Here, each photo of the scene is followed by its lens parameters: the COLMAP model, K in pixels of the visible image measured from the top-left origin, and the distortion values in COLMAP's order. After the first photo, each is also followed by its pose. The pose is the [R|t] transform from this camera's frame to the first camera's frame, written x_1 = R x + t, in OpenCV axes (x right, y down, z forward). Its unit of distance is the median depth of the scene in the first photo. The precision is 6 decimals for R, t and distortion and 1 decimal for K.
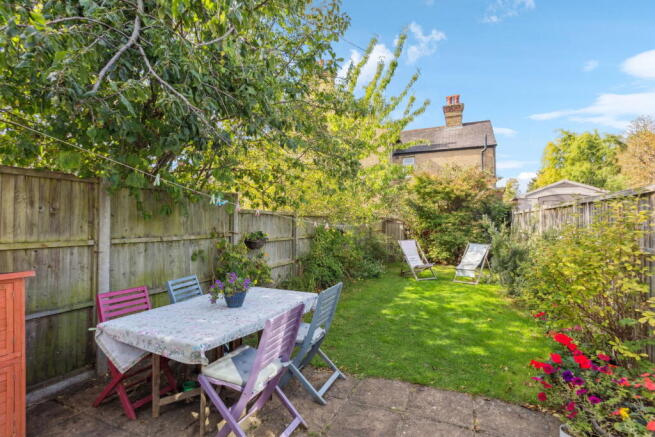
lens RADIAL K [[308.9, 0, 333.4], [0, 308.9, 216.3], [0, 0, 1]] dist [0.002931, 0.002129]
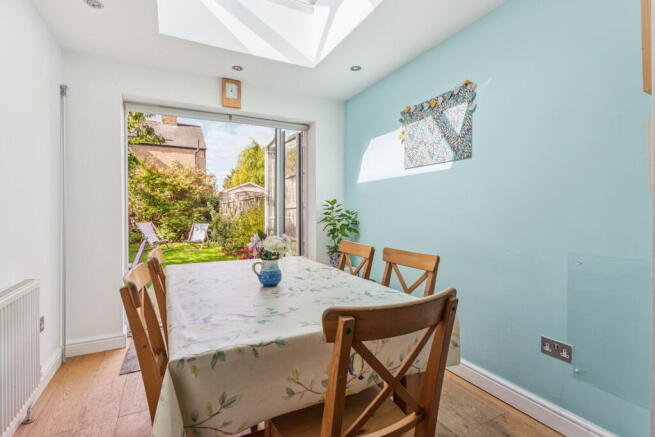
lens RADIAL K [[308.9, 0, 326.9], [0, 308.9, 218.2], [0, 0, 1]] dist [0.002931, 0.002129]
pose [[0.633779, -0.008112, 0.773472, -0.421599], [-0.018340, 0.999506, 0.025511, 0.027794], [-0.773297, -0.030354, 0.633317, -0.566102]]
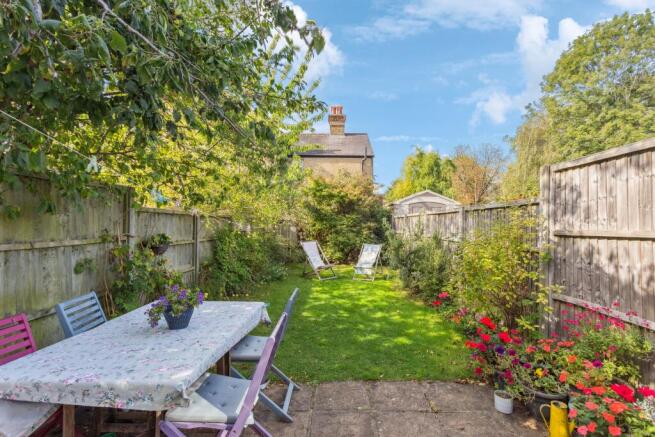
lens RADIAL K [[308.9, 0, 332.3], [0, 308.9, 218.7], [0, 0, 1]] dist [0.002931, 0.002129]
pose [[0.920660, 0.015552, 0.390055, -0.150150], [-0.017074, 0.999854, 0.000436, -0.000384], [-0.389991, -0.007061, 0.920792, 0.054526]]
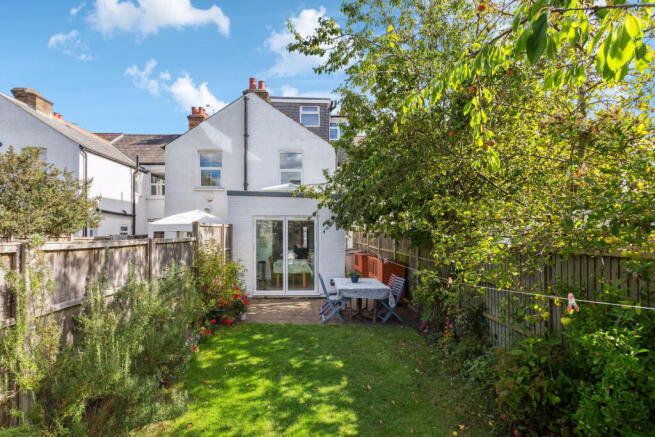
lens RADIAL K [[308.9, 0, 326.8], [0, 308.9, 220.2], [0, 0, 1]] dist [0.002931, 0.002129]
pose [[-0.891133, 0.003247, -0.453730, 0.610205], [0.015157, 0.999629, -0.022616, -0.078113], [0.453488, -0.027031, -0.890852, 1.823230]]
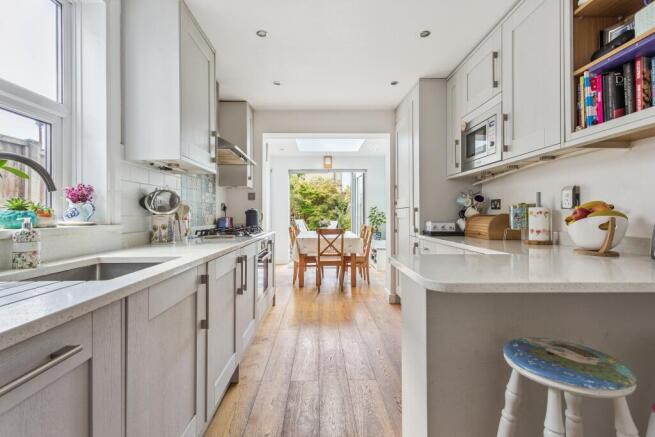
lens RADIAL K [[308.9, 0, 326.8], [0, 308.9, 216.1], [0, 0, 1]] dist [0.002931, 0.002129]
pose [[0.907592, 0.002991, 0.419842, -0.667073], [-0.013898, 0.999641, 0.022923, 0.016919], [-0.419622, -0.026639, 0.907308, -1.317922]]
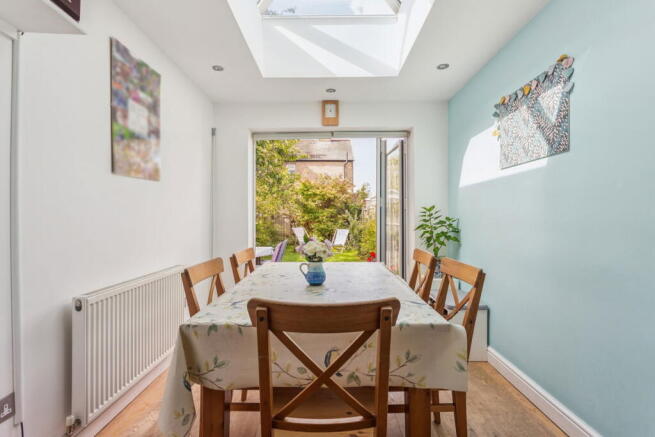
lens RADIAL K [[308.9, 0, 328.9], [0, 308.9, 221.1], [0, 0, 1]] dist [0.002931, 0.002129]
pose [[0.918494, 0.003163, 0.395421, -0.339244], [-0.012785, 0.999683, 0.021701, 0.024302], [-0.395227, -0.024988, 0.918243, -0.657421]]
